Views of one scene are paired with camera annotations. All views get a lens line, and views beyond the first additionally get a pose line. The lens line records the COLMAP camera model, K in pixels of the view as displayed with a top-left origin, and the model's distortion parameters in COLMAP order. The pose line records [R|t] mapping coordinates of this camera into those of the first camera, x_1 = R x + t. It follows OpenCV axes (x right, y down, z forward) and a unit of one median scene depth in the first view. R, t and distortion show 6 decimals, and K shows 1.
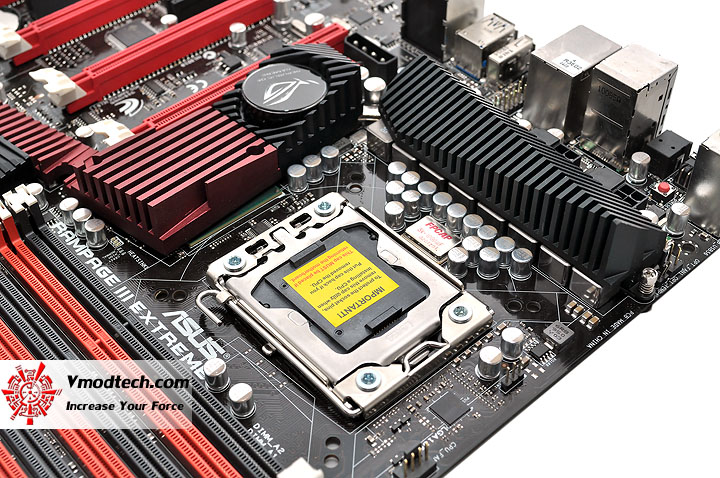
lens RADIAL K [[1033.5, 0, 359.2], [0, 1033.5, 236.3], [0, 0, 1]] dist [-0.025965, 0.000000]
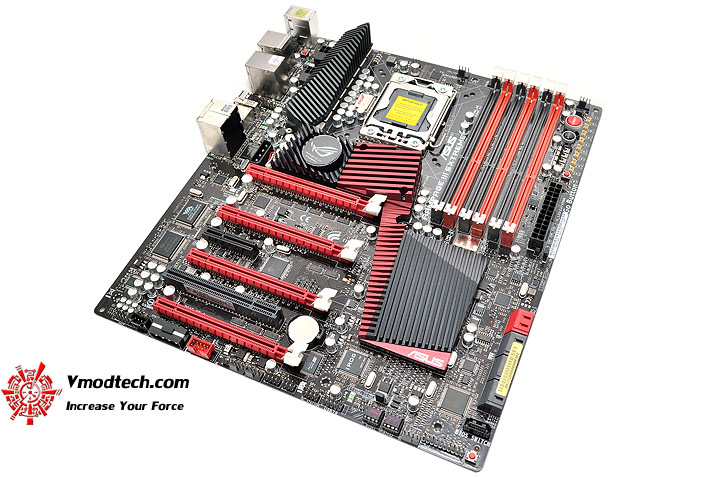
lens RADIAL K [[691.3, 0, 362.8], [0, 691.3, 234.2], [0, 0, 1]] dist [-0.072179, 0.000000]
pose [[-0.410649, -0.723239, 0.555242, -1.144095], [0.689103, 0.152595, 0.708415, -1.195351], [-0.597080, 0.673528, 0.435723, 0.513921]]
